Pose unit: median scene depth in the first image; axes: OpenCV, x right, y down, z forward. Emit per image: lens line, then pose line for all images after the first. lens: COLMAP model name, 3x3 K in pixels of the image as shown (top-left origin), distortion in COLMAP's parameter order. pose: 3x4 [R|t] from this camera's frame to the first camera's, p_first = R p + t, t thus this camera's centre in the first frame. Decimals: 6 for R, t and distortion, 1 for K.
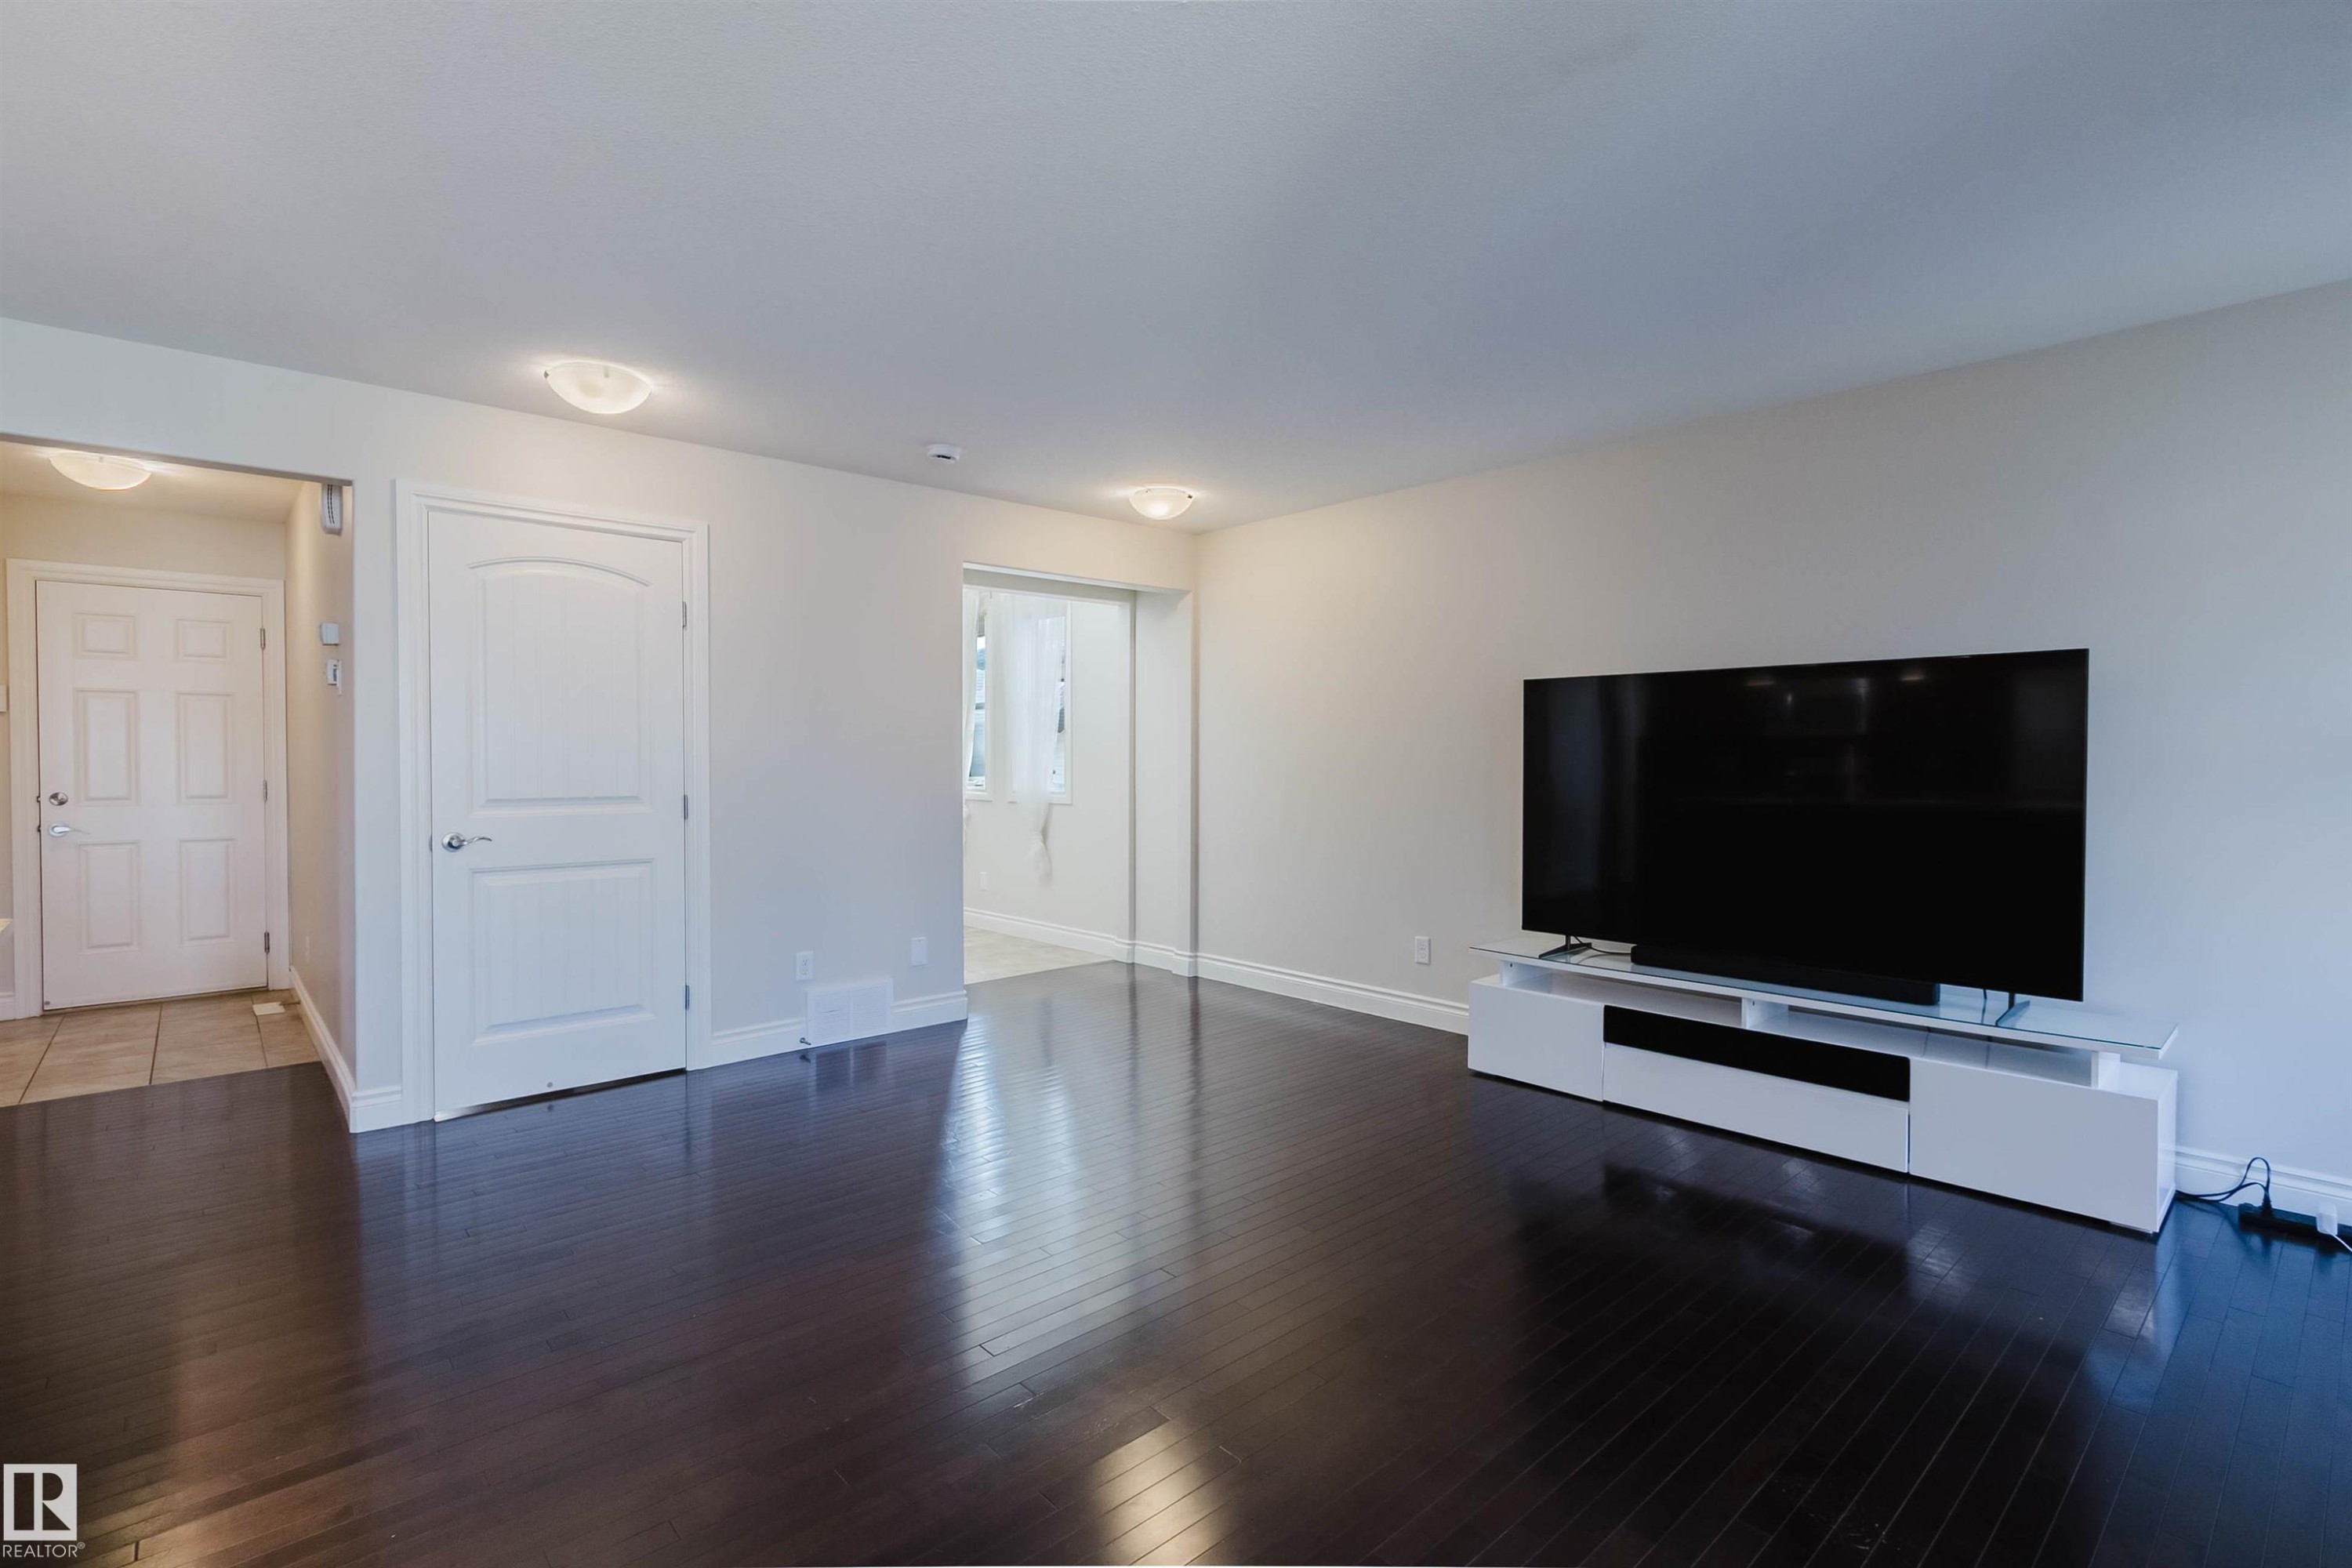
lens RADIAL K [[1089.2, 0, 1173.8], [0, 1089.2, 777.9], [0, 0, 1]] dist [0.009395, -0.000772]
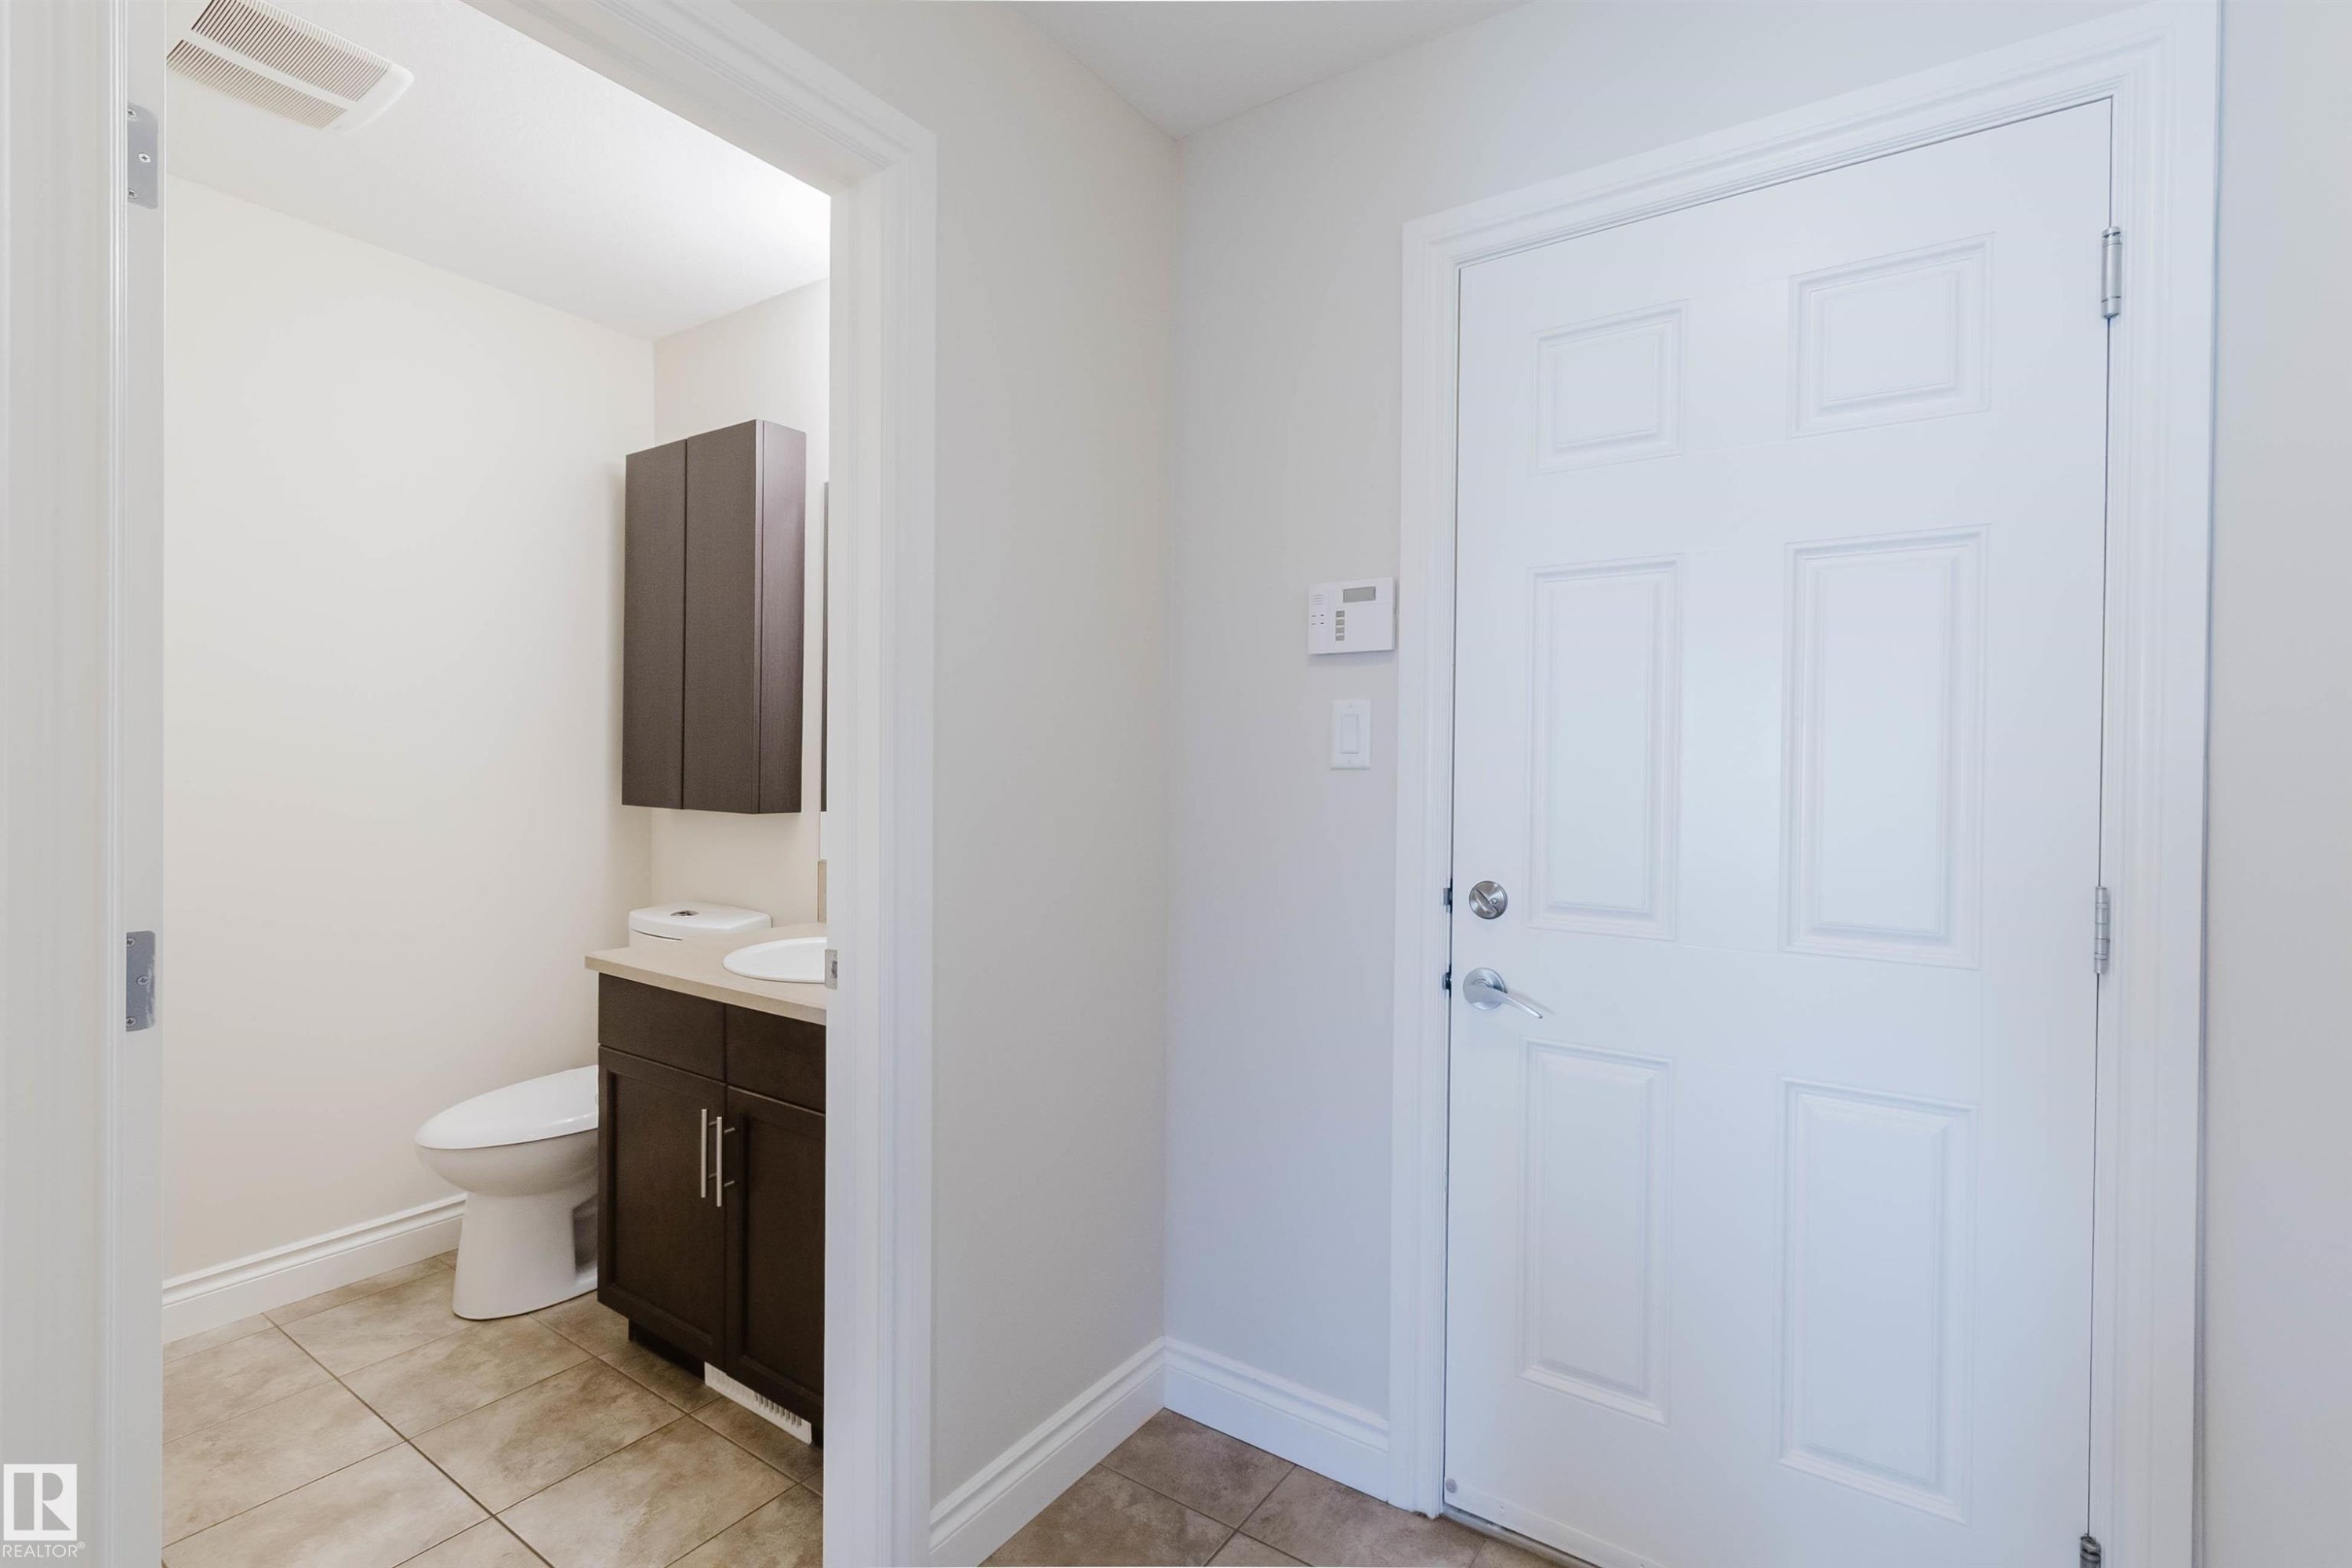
lens RADIAL K [[1089.2, 0, 1179.9], [0, 1089.2, 773.0], [0, 0, 1]] dist [0.009395, -0.000772]
pose [[0.215478, 0.015026, -0.976393, -0.699997], [-0.021336, 0.999715, 0.010676, -0.021156], [0.976276, 0.018532, 0.215737, 0.824002]]
